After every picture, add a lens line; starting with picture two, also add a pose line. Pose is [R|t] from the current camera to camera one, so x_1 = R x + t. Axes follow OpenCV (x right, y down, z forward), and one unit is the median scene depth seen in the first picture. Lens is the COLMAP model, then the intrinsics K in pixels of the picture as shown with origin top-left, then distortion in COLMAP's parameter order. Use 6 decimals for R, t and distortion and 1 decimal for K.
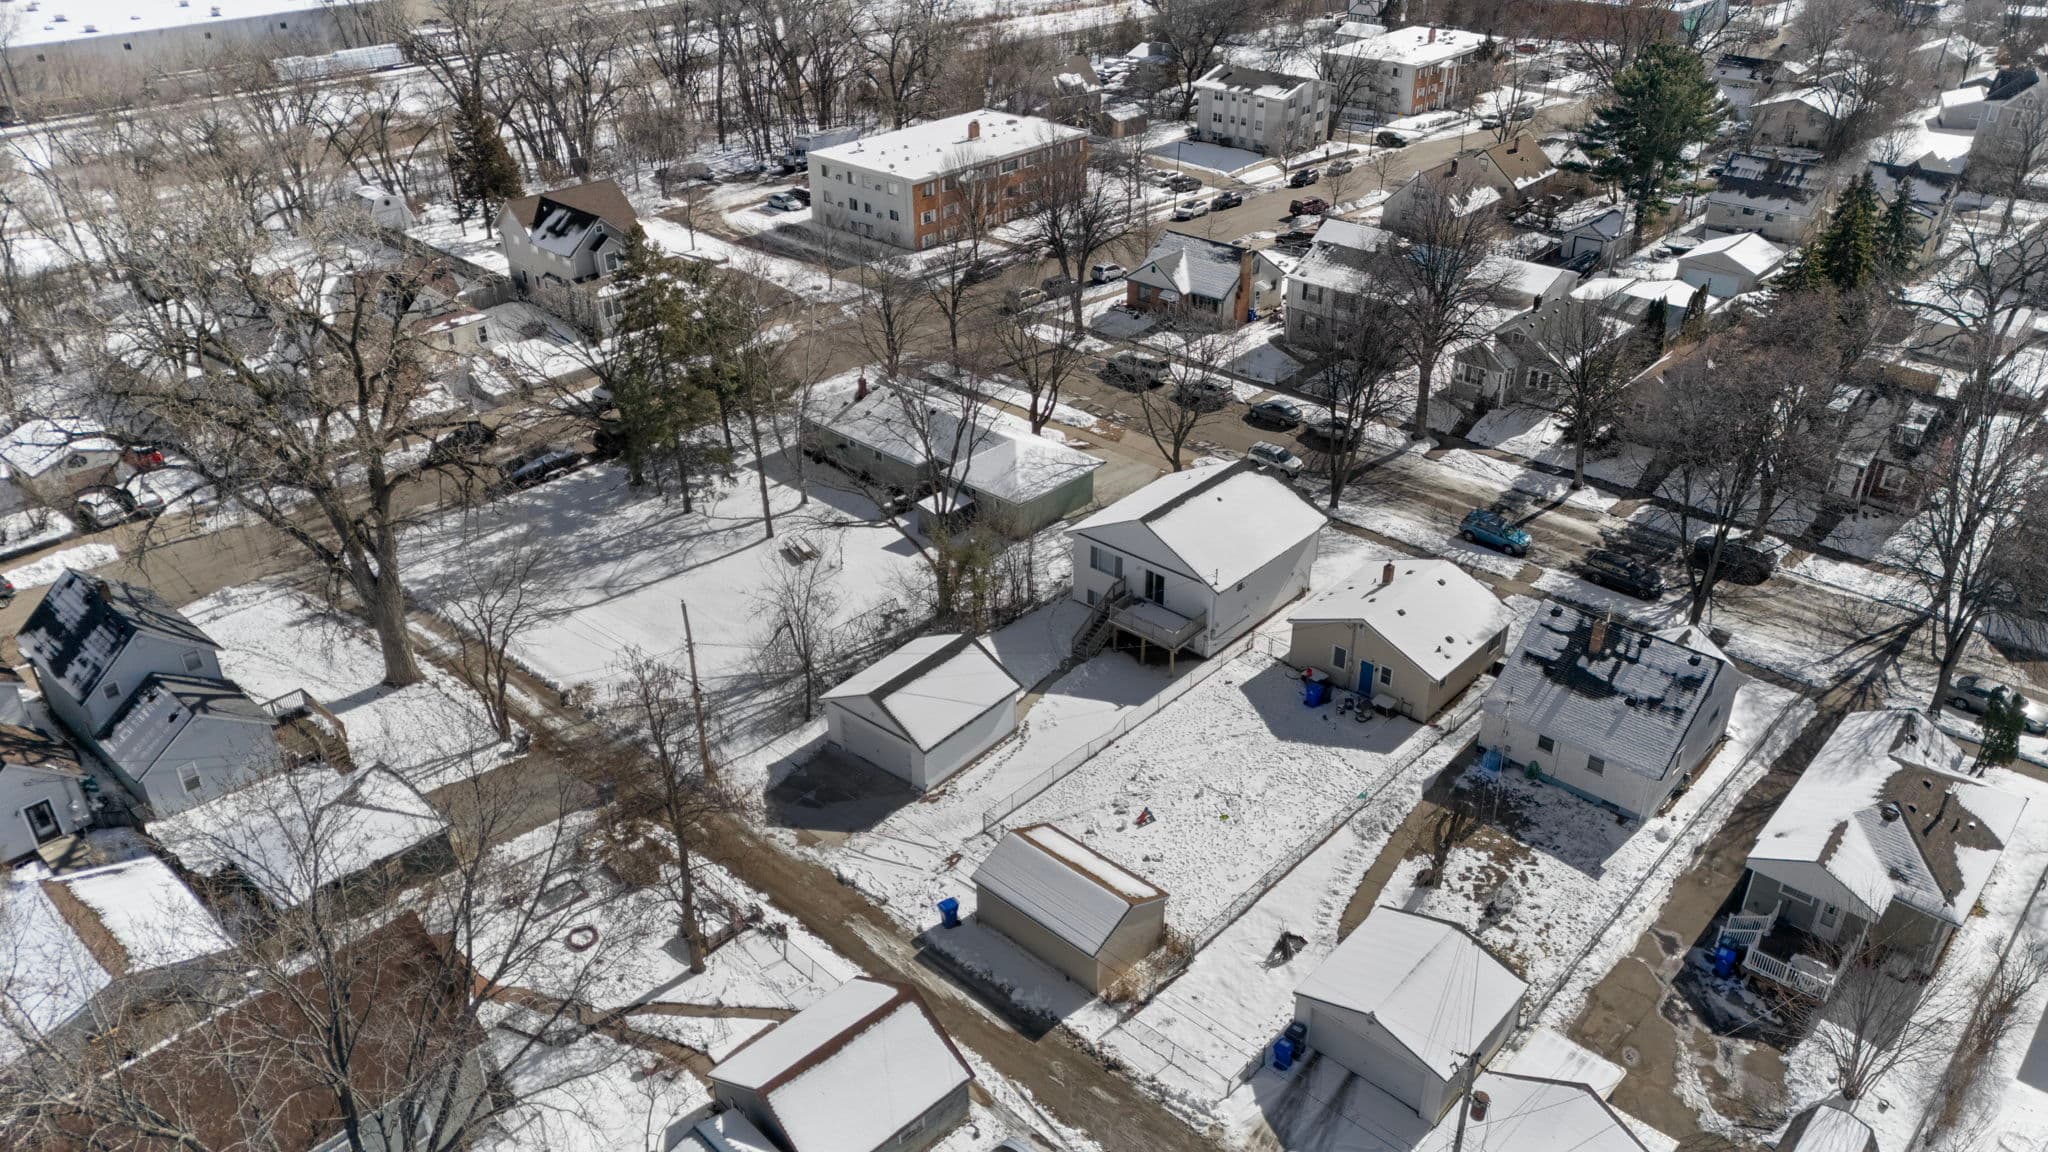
lens RADIAL K [[1497.9, 0, 1025.4], [0, 1497.9, 630.7], [0, 0, 1]] dist [-0.001364, -0.001053]
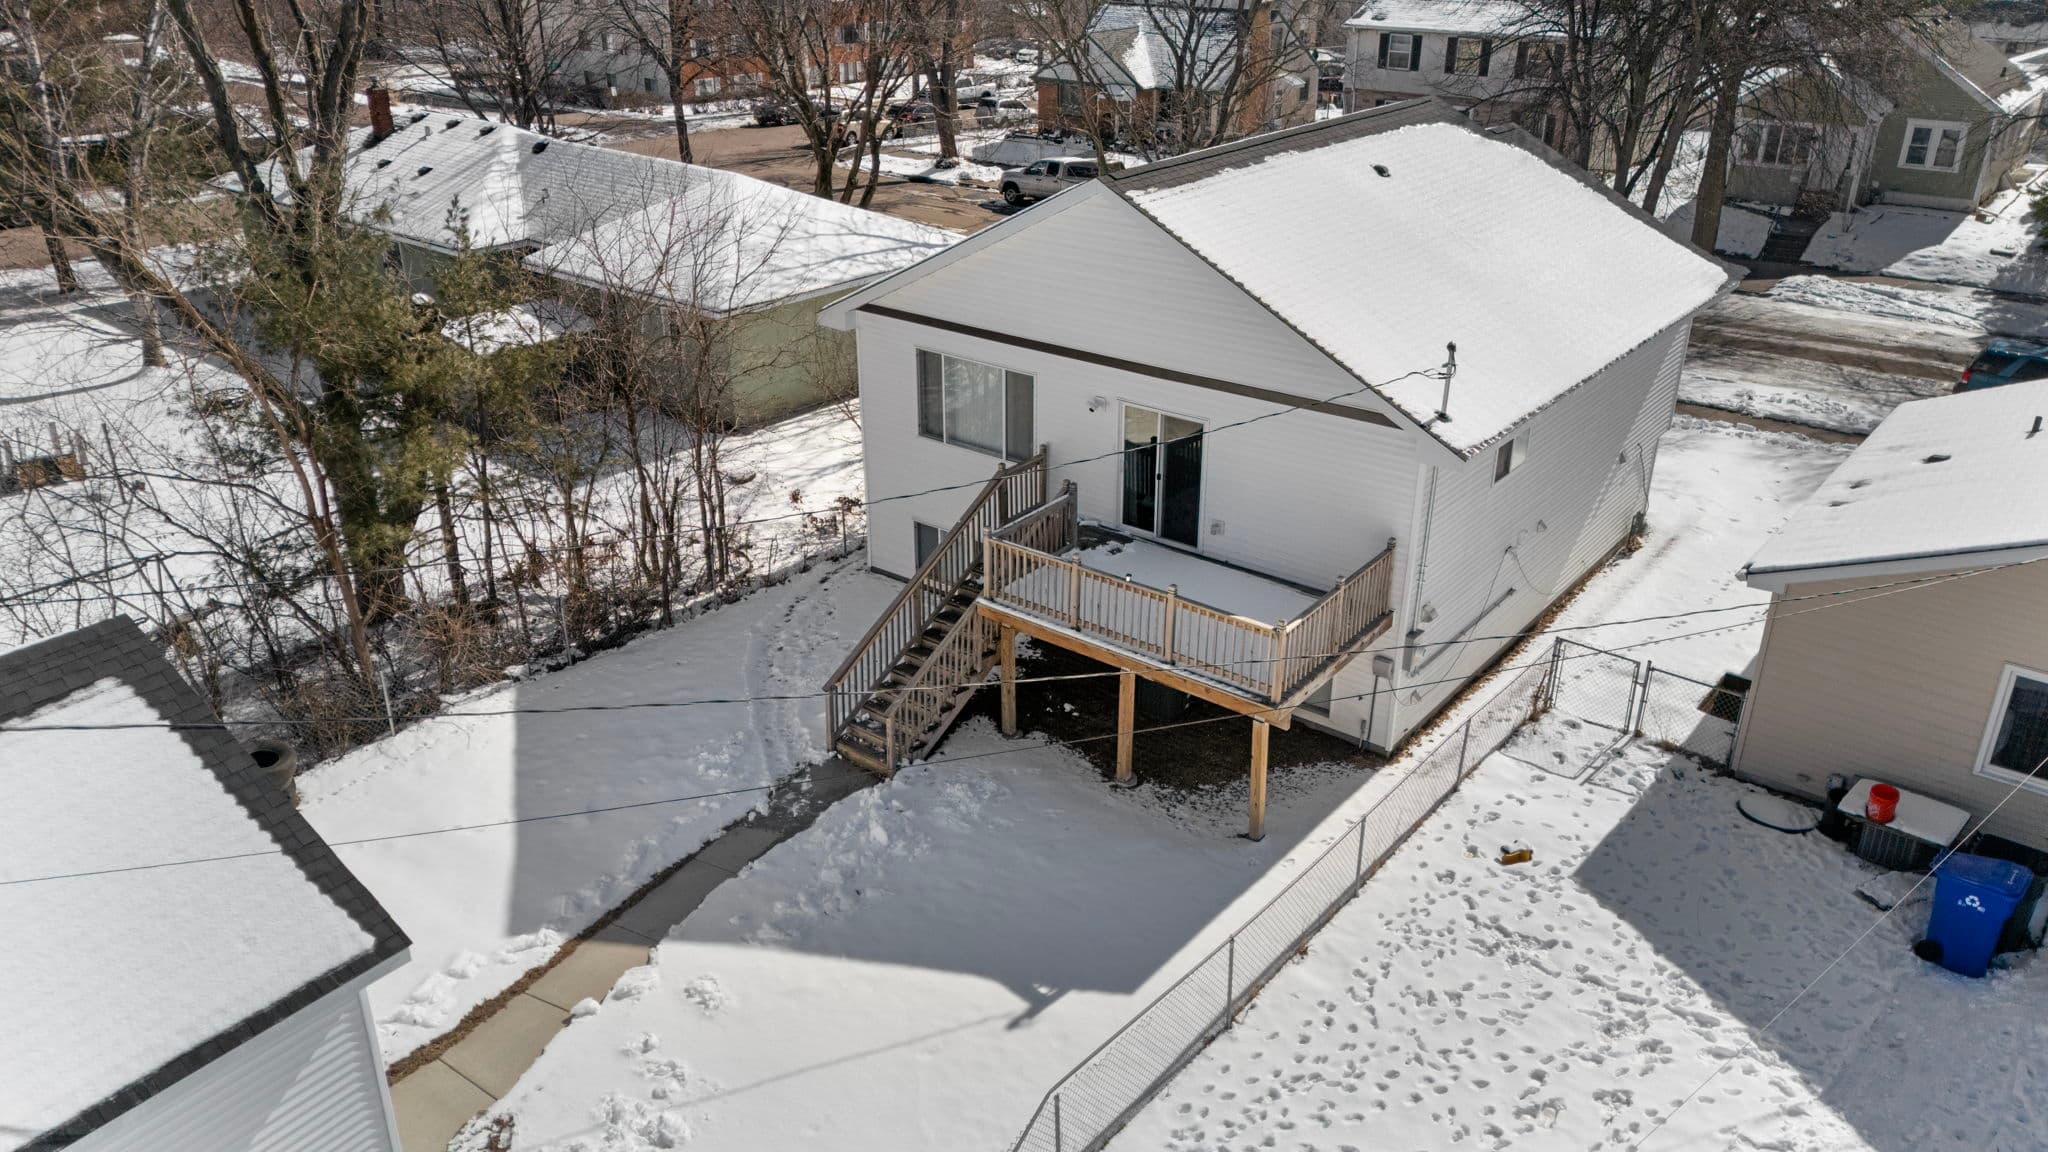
lens RADIAL K [[1478.0, 0, 1024.0], [0, 1478.0, 576.0], [0, 0, 1]] dist [0.000645, -0.000157]
pose [[0.998535, -0.018725, 0.050772, 0.049718], [0.025098, 0.991464, -0.127944, 0.018732], [-0.047942, 0.129031, 0.990481, 0.753223]]
